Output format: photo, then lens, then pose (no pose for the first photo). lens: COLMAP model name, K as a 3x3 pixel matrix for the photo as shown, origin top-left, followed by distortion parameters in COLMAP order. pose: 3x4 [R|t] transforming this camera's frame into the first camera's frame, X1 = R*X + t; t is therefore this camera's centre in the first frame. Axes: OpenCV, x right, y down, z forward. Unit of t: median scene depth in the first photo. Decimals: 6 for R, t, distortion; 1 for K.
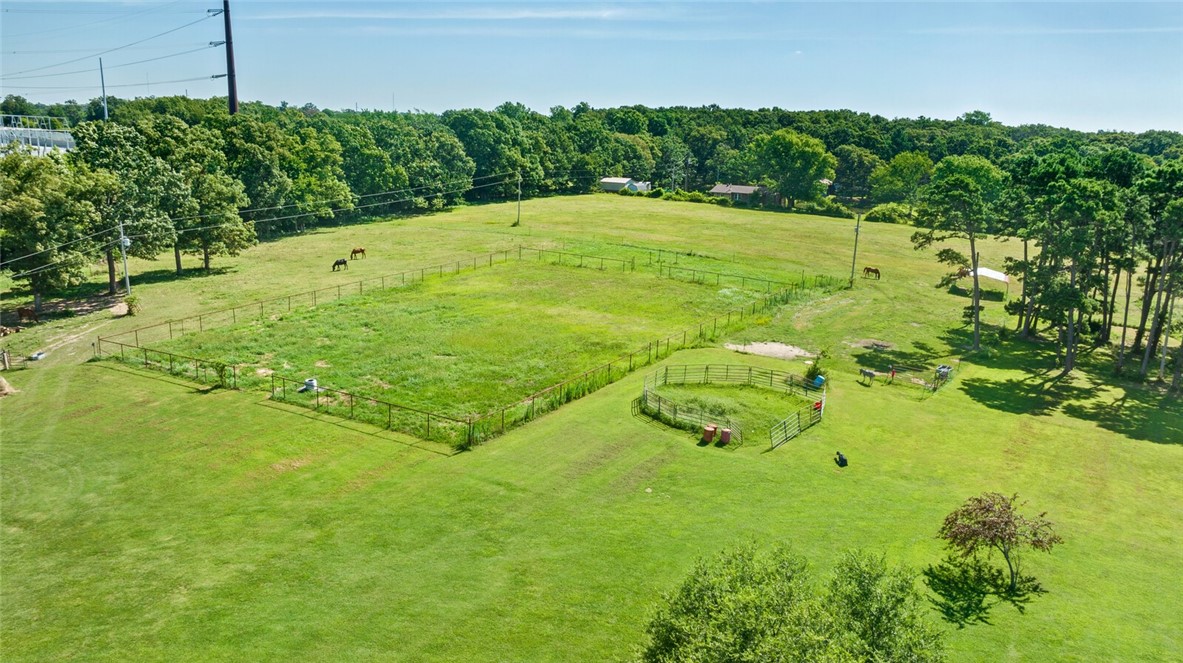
lens RADIAL K [[847.3, 0, 591.5], [0, 847.3, 331.5], [0, 0, 1]] dist [-0.048035, 0.105386]
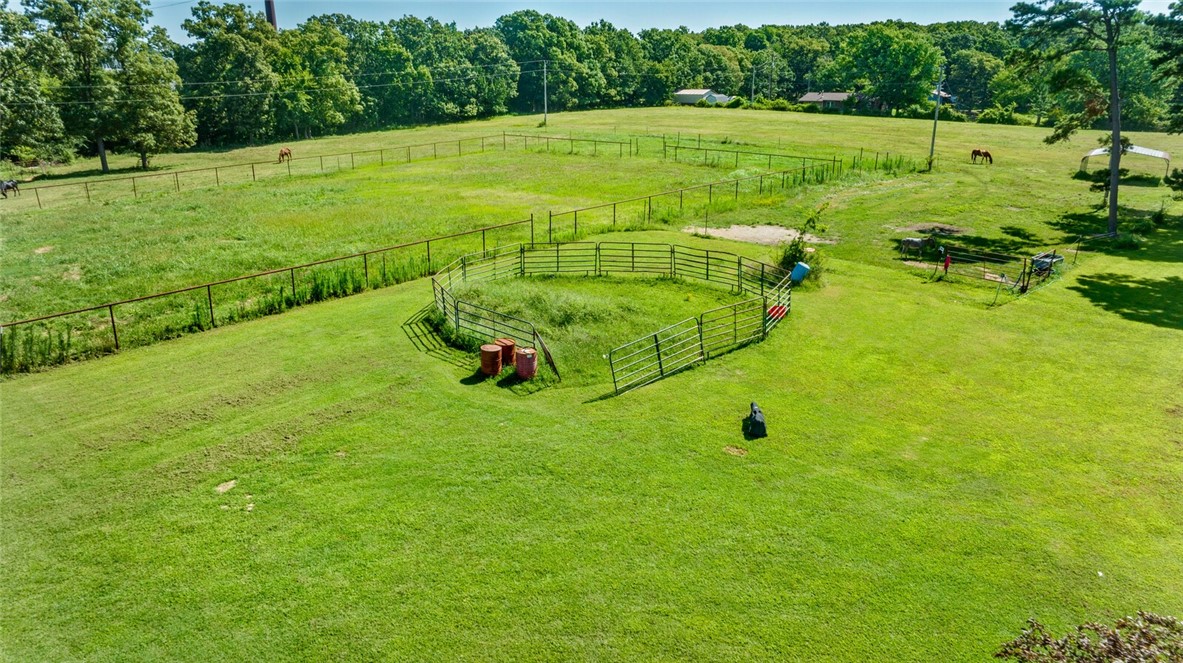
lens RADIAL K [[803.0, 0, 591.5], [0, 803.0, 331.5], [0, 0, 1]] dist [-0.025366, 0.001743]
pose [[0.988311, 0.010125, -0.152112, 0.086673], [0.001120, 0.997283, 0.073662, 0.023726], [0.152444, -0.072972, 0.985614, 0.184852]]
